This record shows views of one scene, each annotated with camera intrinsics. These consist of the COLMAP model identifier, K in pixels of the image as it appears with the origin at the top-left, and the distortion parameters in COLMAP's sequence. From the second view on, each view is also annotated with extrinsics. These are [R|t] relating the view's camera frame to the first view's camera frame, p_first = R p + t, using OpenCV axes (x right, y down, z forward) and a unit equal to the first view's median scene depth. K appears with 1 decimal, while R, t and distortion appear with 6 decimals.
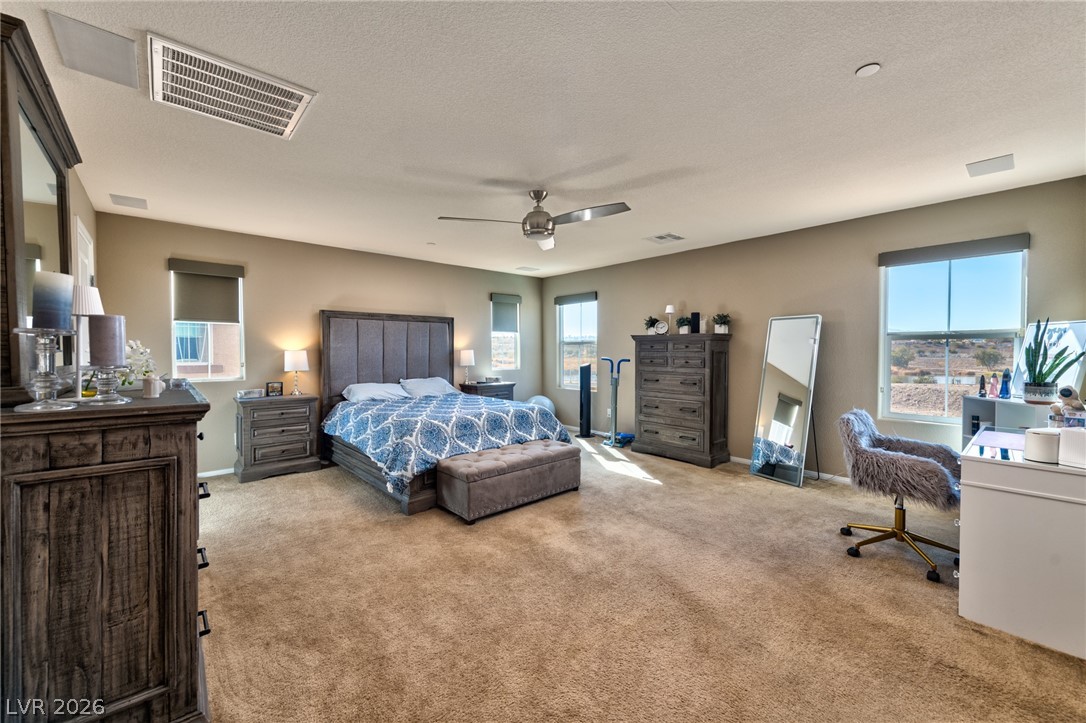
lens RADIAL K [[447.4, 0, 543.0], [0, 447.4, 361.5], [0, 0, 1]] dist [-0.000039, 0.000023]
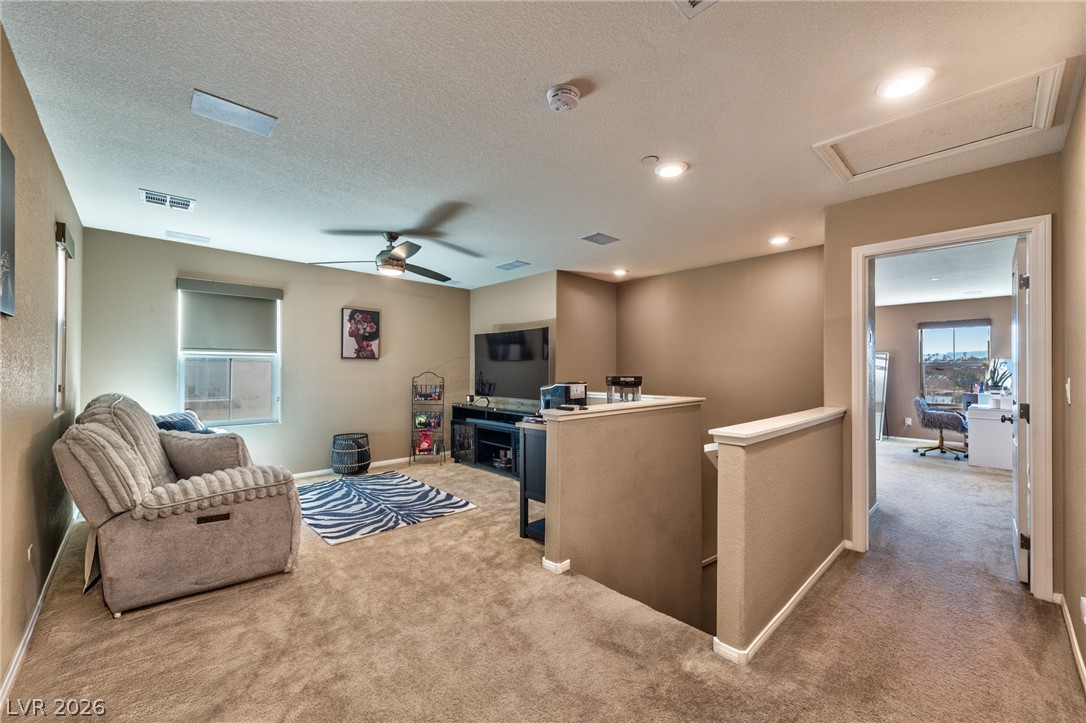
lens RADIAL K [[445.8, 0, 540.9], [0, 445.8, 369.6], [0, 0, 1]] dist [-0.001761, -0.000139]
pose [[0.999544, 0.007963, 0.029114, -1.270973], [-0.007197, 0.999627, -0.026330, 0.040114], [-0.029313, 0.026108, 0.999229, -1.193736]]
